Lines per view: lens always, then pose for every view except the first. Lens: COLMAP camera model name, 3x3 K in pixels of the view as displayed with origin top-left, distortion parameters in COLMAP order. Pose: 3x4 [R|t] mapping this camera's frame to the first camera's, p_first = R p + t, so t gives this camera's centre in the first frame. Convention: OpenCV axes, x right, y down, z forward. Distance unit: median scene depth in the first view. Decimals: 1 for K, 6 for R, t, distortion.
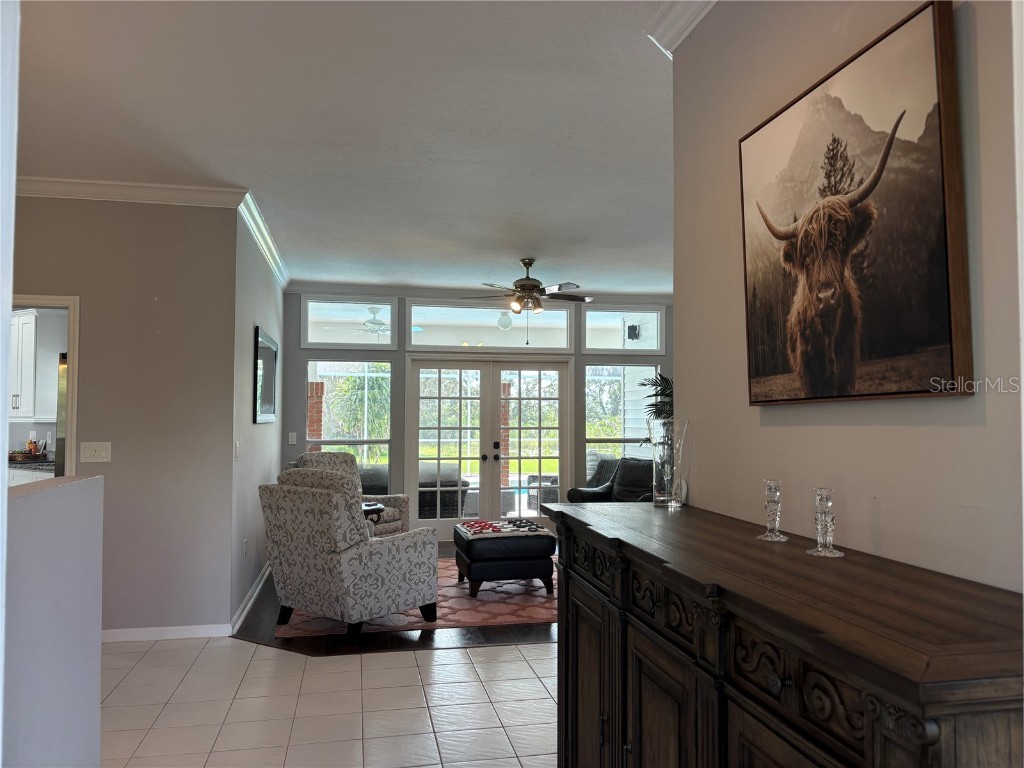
lens RADIAL K [[773.8, 0, 517.2], [0, 773.8, 391.2], [0, 0, 1]] dist [0.085422, -0.108023]
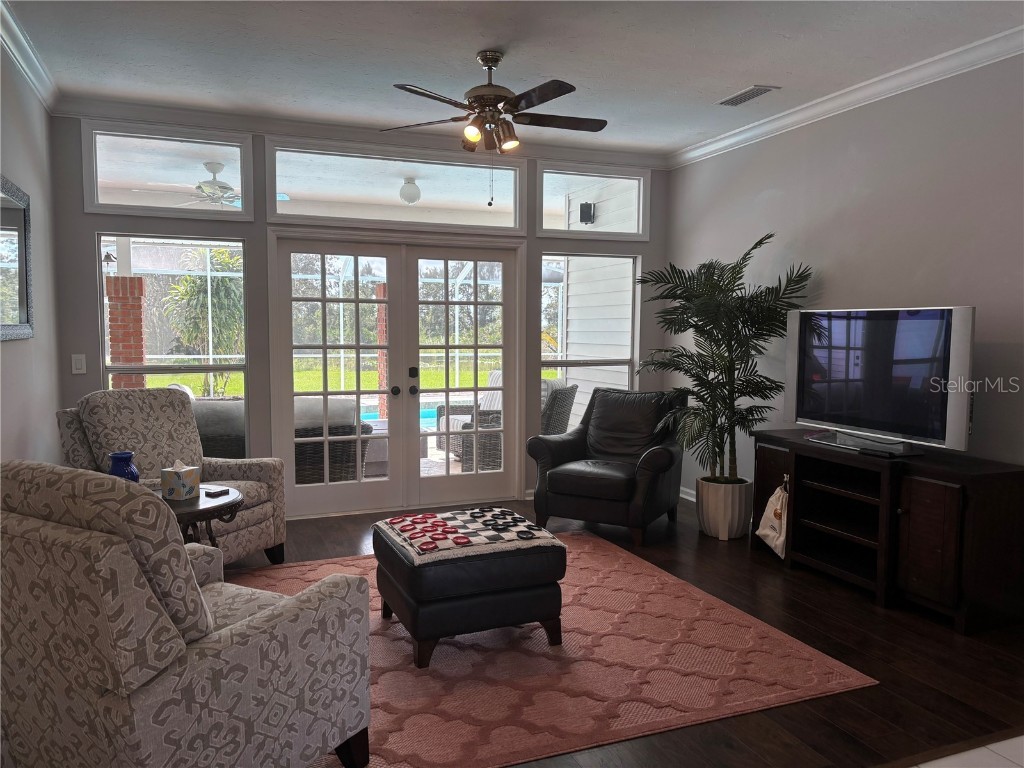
lens RADIAL K [[783.7, 0, 512.2], [0, 783.7, 394.2], [0, 0, 1]] dist [0.060466, -0.075883]
pose [[0.985777, -0.012575, 0.167587, -0.058884], [-0.007402, 0.992980, 0.118052, 0.008726], [-0.167895, -0.117613, 0.978764, 0.333787]]
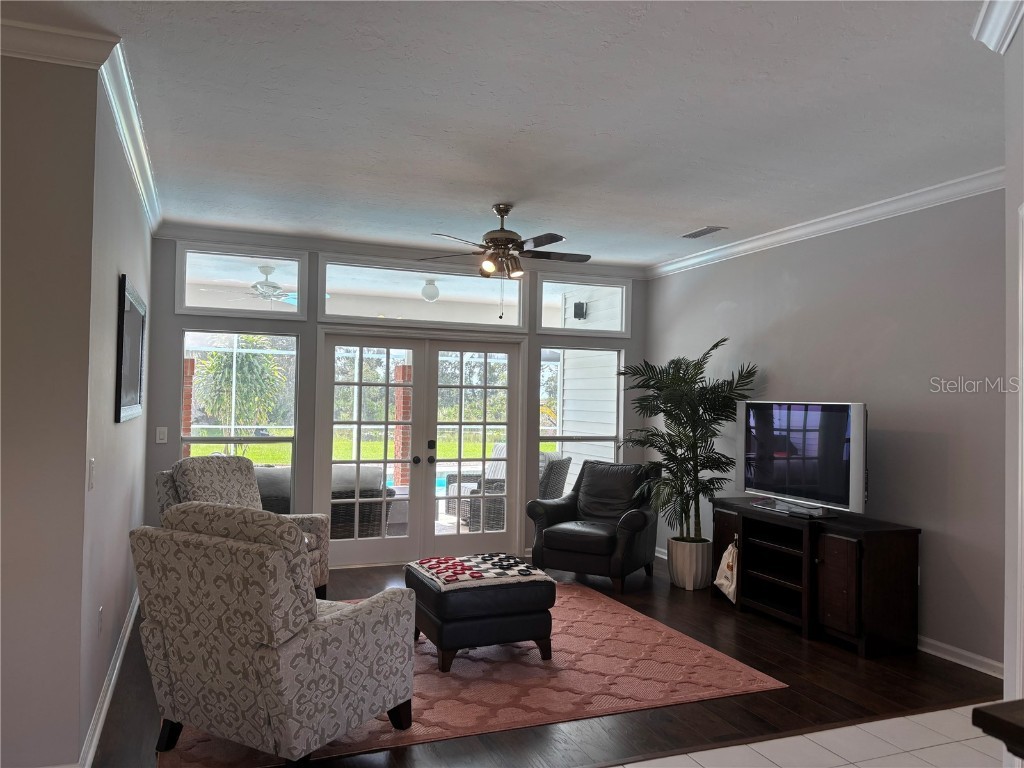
lens RADIAL K [[782.1, 0, 515.9], [0, 782.1, 386.6], [0, 0, 1]] dist [0.033047, 0.000328]
pose [[0.985046, 0.019559, 0.171177, -0.083985], [-0.022690, 0.999609, 0.016352, -0.005271], [-0.170791, -0.019992, 0.985105, 0.202767]]
